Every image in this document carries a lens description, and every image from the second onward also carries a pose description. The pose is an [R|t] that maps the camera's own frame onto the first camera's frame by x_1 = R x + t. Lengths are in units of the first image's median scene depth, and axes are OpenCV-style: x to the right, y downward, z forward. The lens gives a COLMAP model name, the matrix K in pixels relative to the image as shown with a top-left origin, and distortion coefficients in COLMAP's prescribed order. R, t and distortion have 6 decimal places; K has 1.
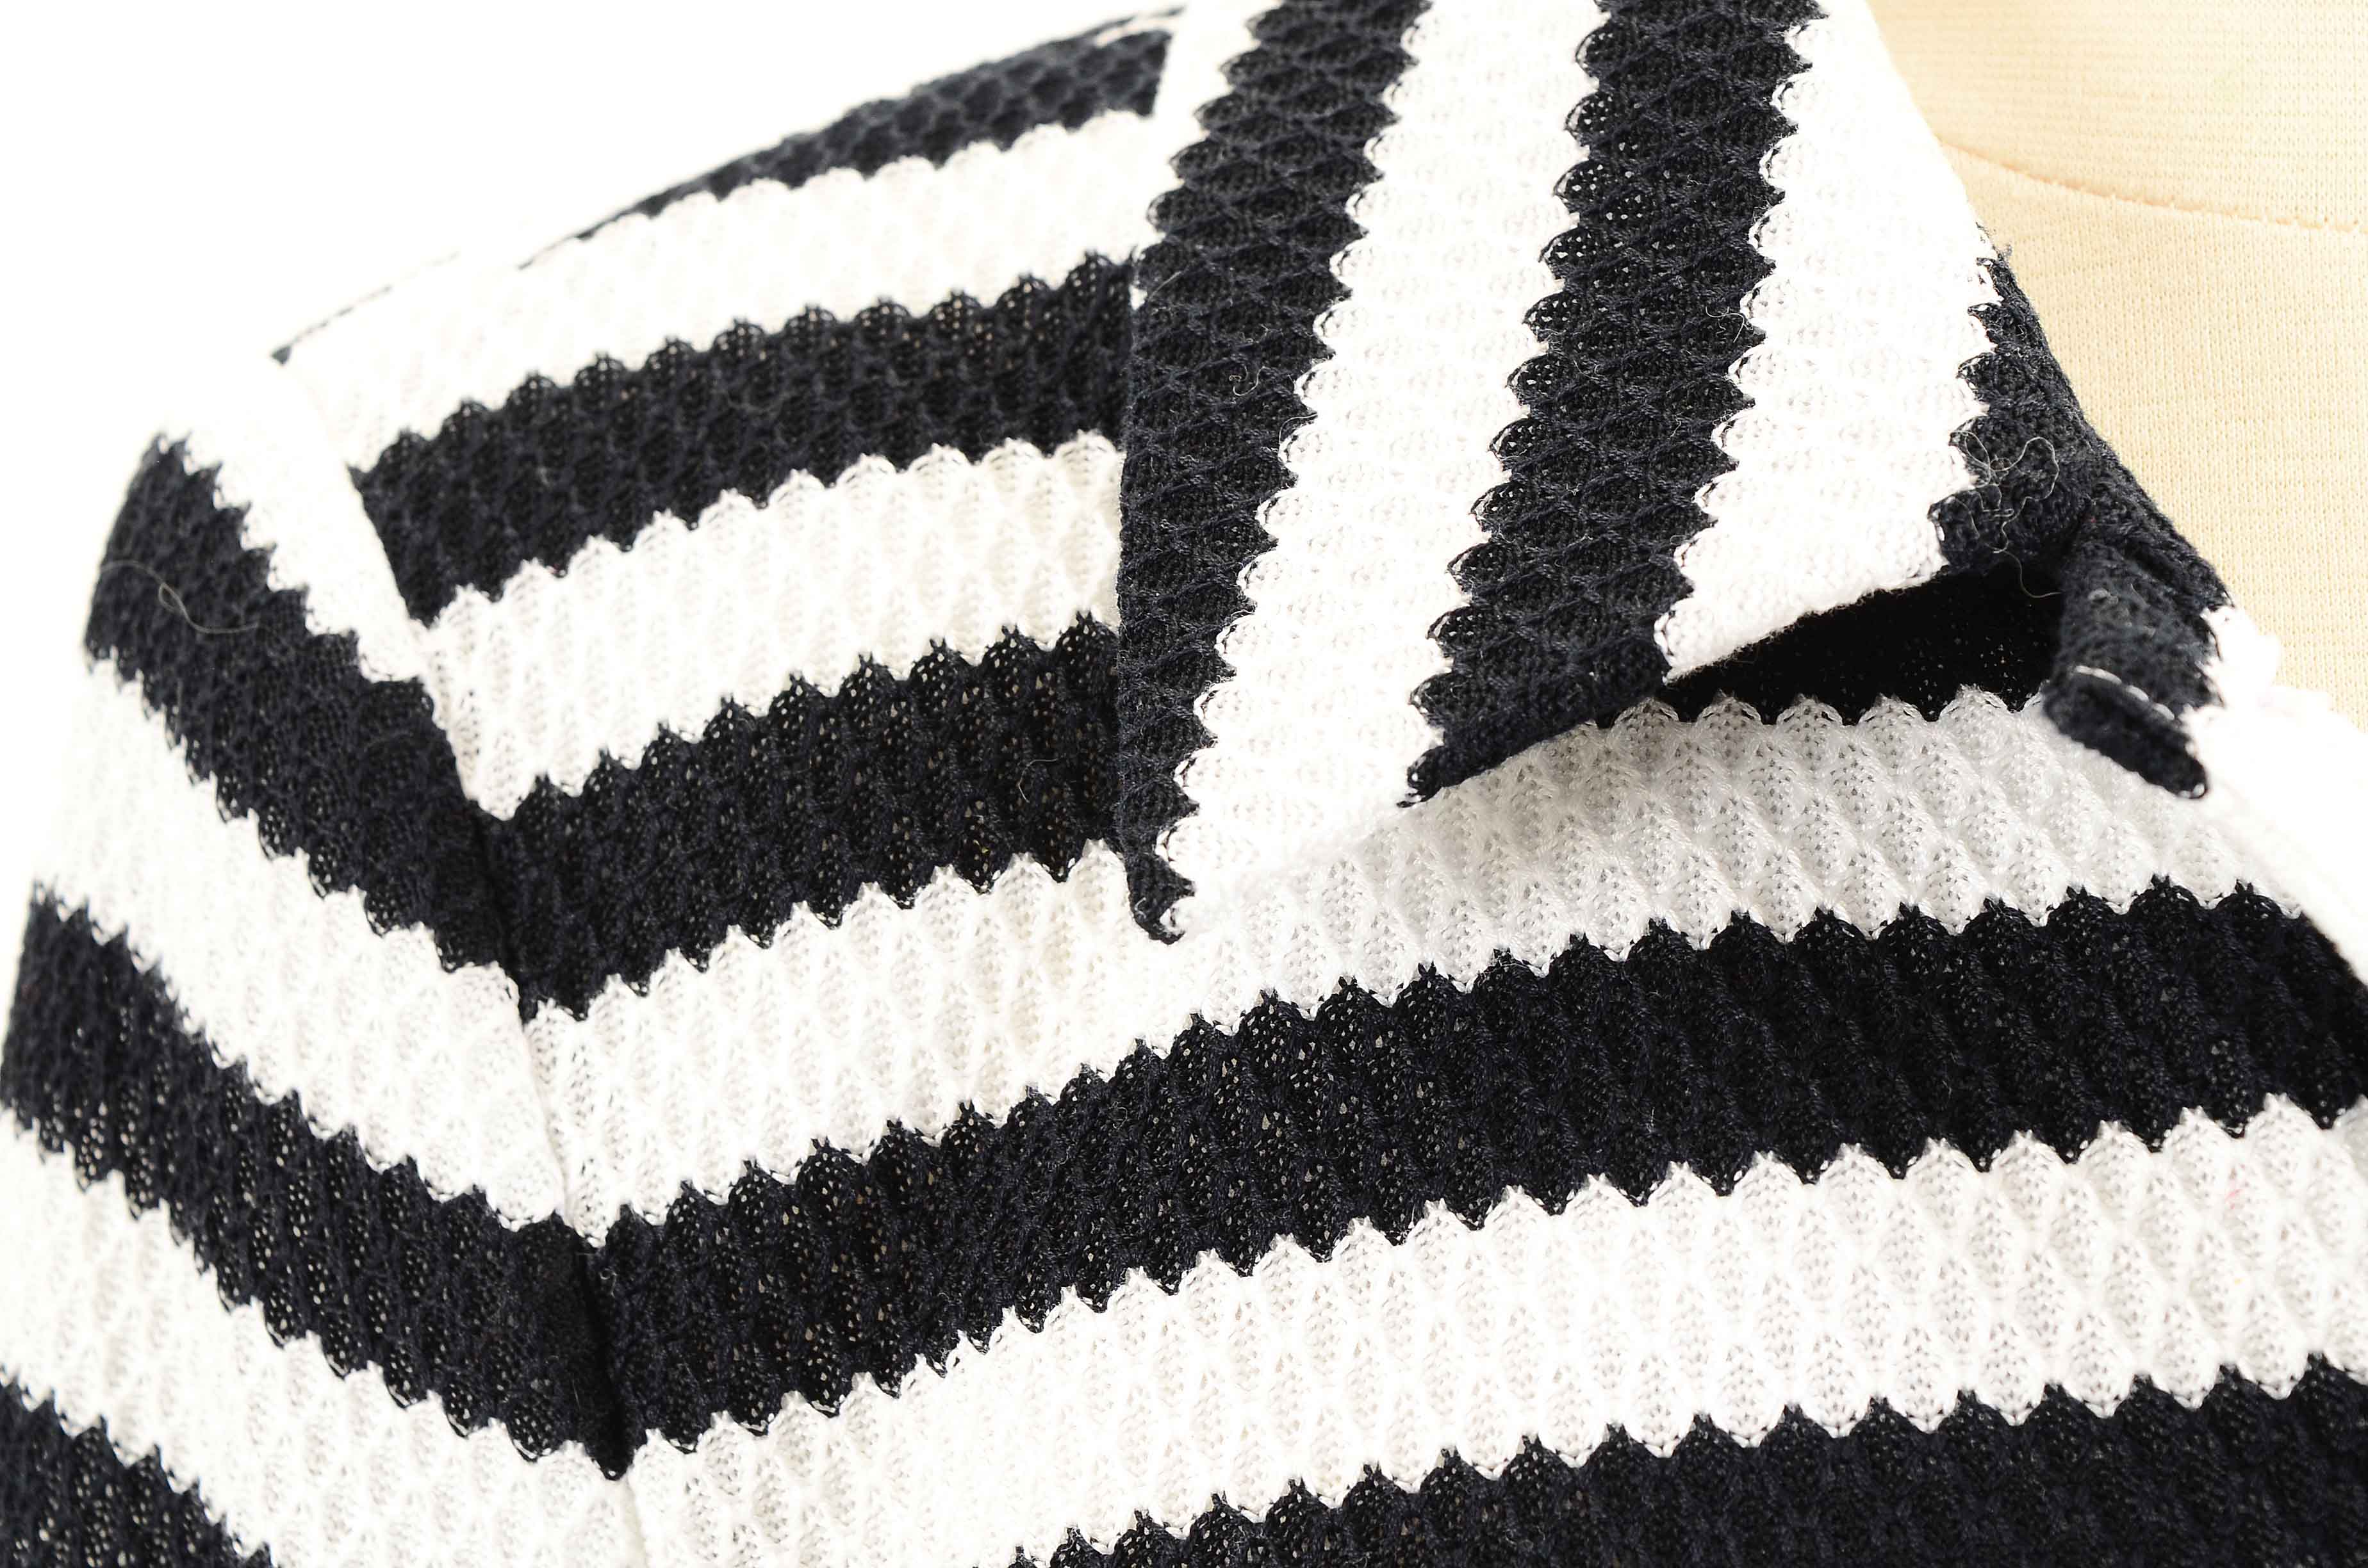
lens RADIAL K [[5285.2, 0, 1181.8], [0, 5285.2, 784.3], [0, 0, 1]] dist [0.070222, 0.000000]
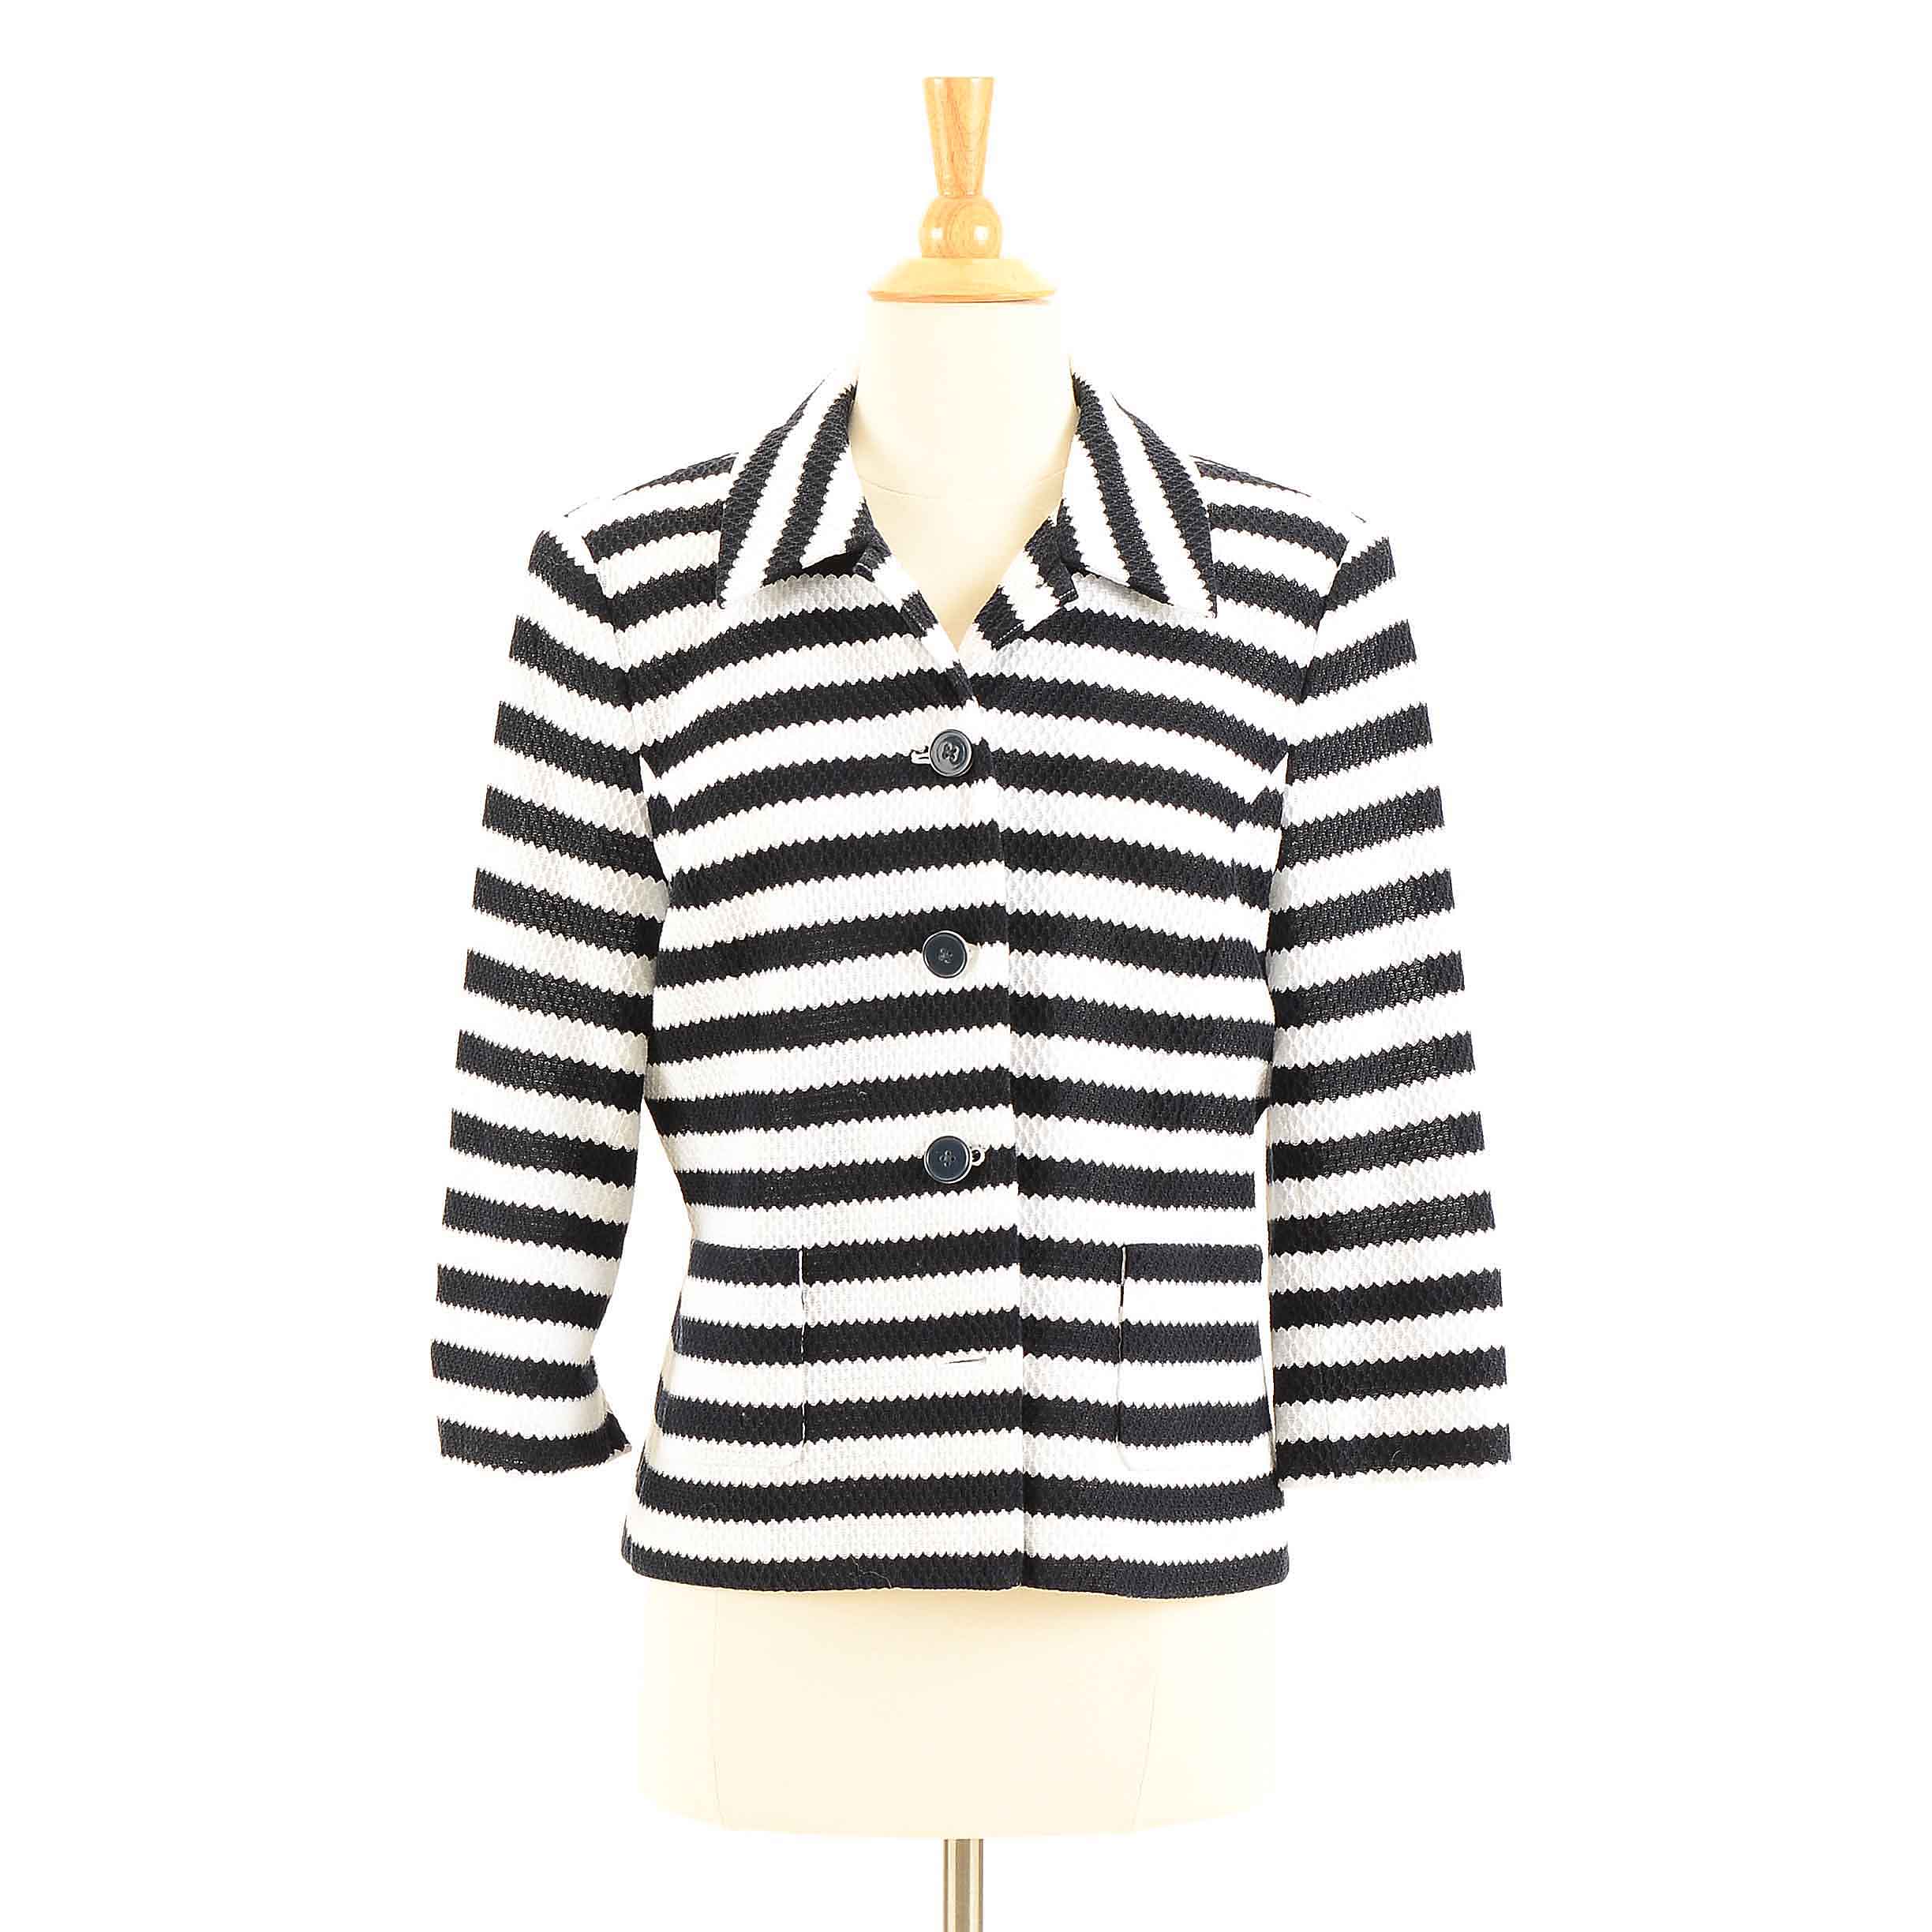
lens RADIAL K [[5463.3, 0, 974.0], [0, 5463.3, 959.2], [0, 0, 1]] dist [0.042375, 0.000000]
pose [[0.999753, 0.017262, -0.013991, 0.377116], [-0.017519, 0.999676, -0.018457, 0.536445], [0.013668, 0.018697, 0.999732, -5.234590]]
